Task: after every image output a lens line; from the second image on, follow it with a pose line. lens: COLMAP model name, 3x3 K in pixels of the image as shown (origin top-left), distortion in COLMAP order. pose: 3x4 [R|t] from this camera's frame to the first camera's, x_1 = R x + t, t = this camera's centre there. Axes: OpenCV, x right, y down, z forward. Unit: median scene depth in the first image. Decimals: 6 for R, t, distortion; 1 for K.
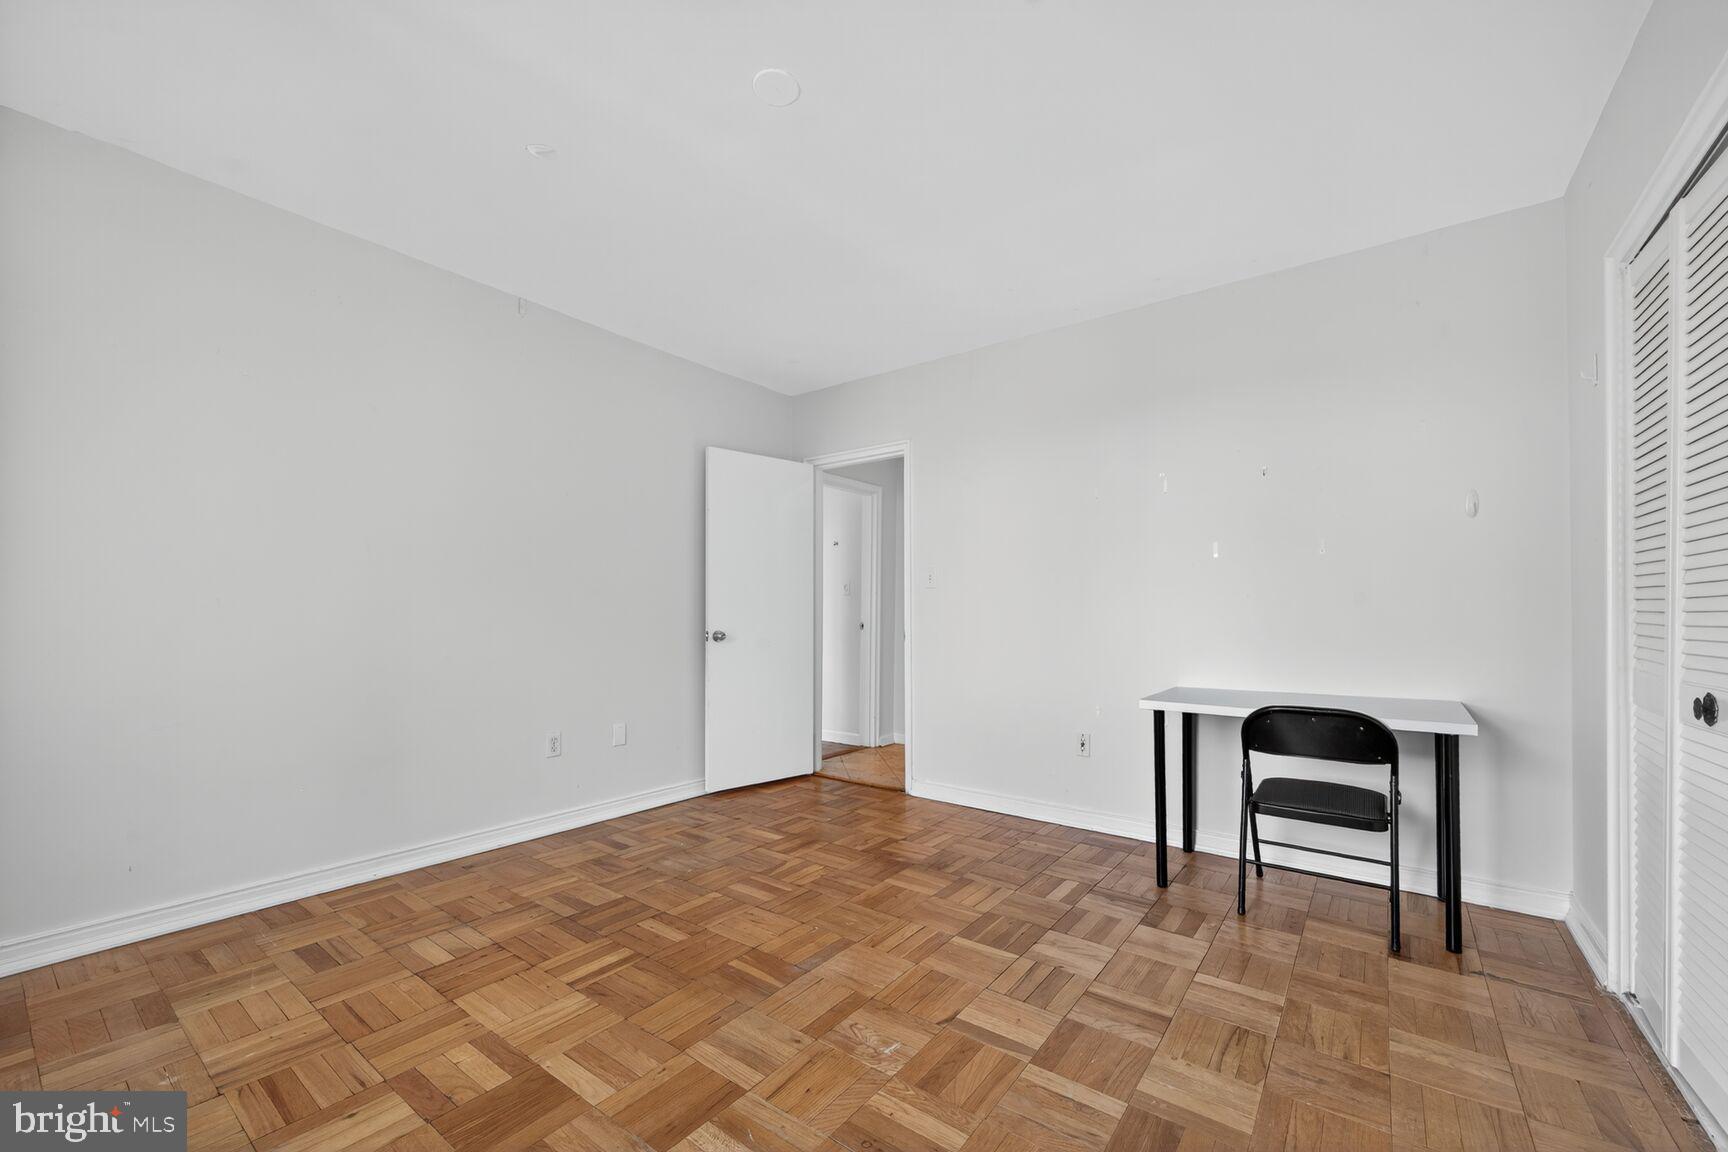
lens RADIAL K [[668.9, 0, 871.2], [0, 668.9, 598.4], [0, 0, 1]] dist [0.002139, -0.000147]
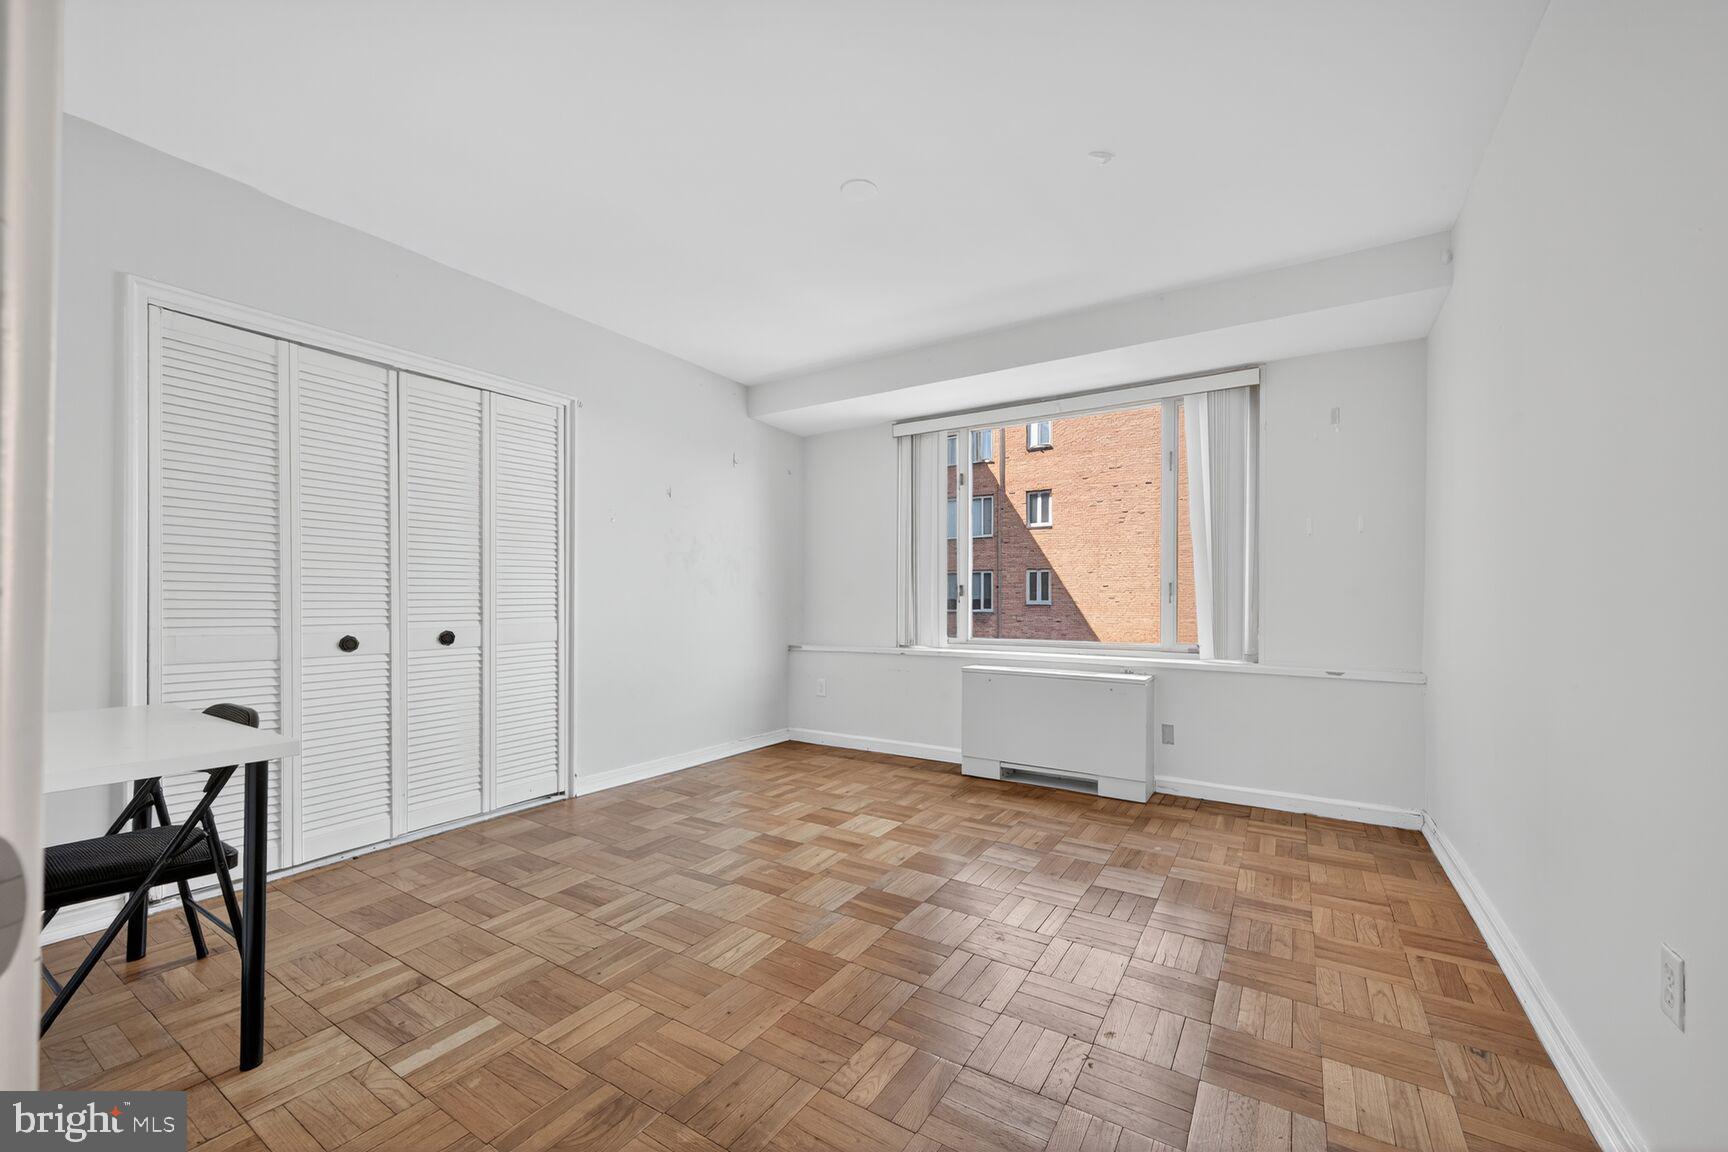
lens RADIAL K [[668.9, 0, 871.2], [0, 668.9, 598.4], [0, 0, 1]] dist [0.002139, -0.000147]
pose [[-0.995681, 0.000353, -0.092837, -0.049319], [0.001147, 0.999963, -0.008496, 0.024606], [0.092831, -0.008566, -0.995645, 1.717100]]
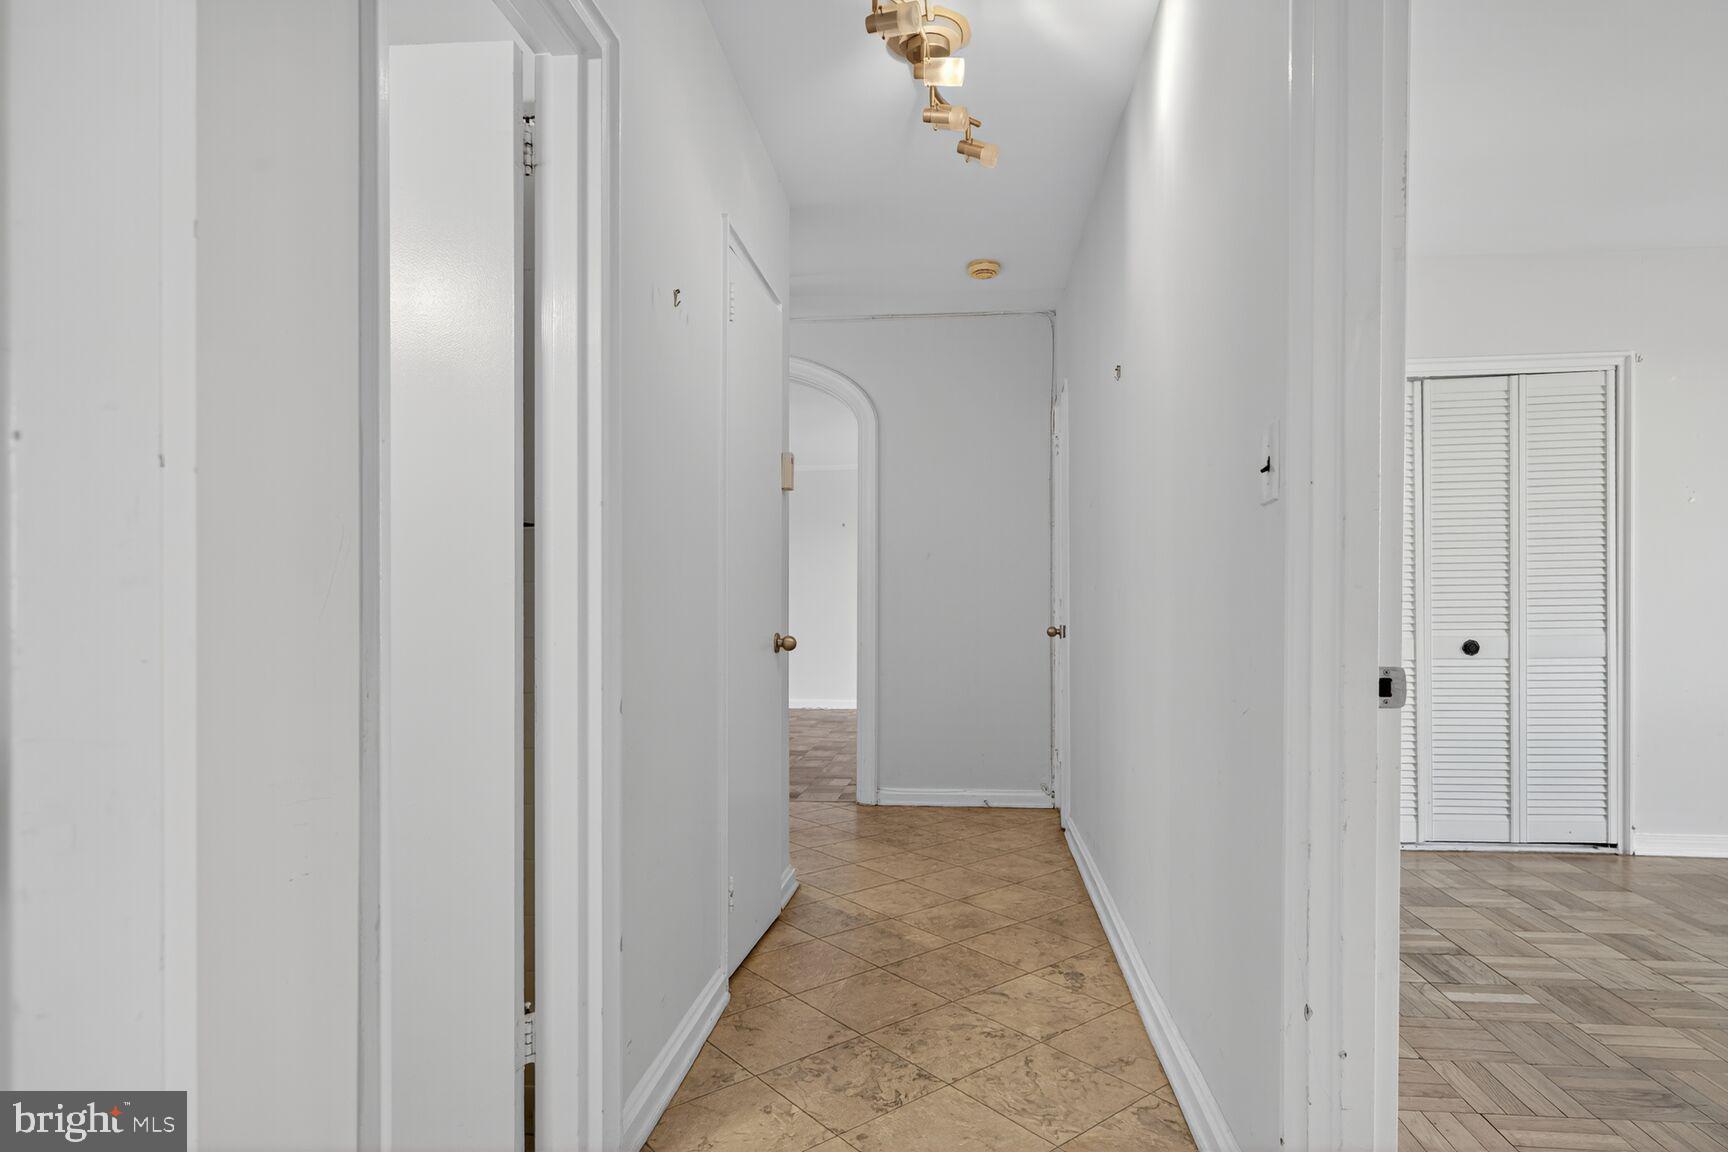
lens RADIAL K [[922.8, 0, 866.7], [0, 922.8, 606.9], [0, 0, 1]] dist [-0.001984, -0.001055]
pose [[-0.515083, 0.002433, 0.857137, -0.218507], [-0.004388, 0.999975, -0.005476, 0.029219], [-0.857129, -0.006582, -0.515060, 2.142303]]
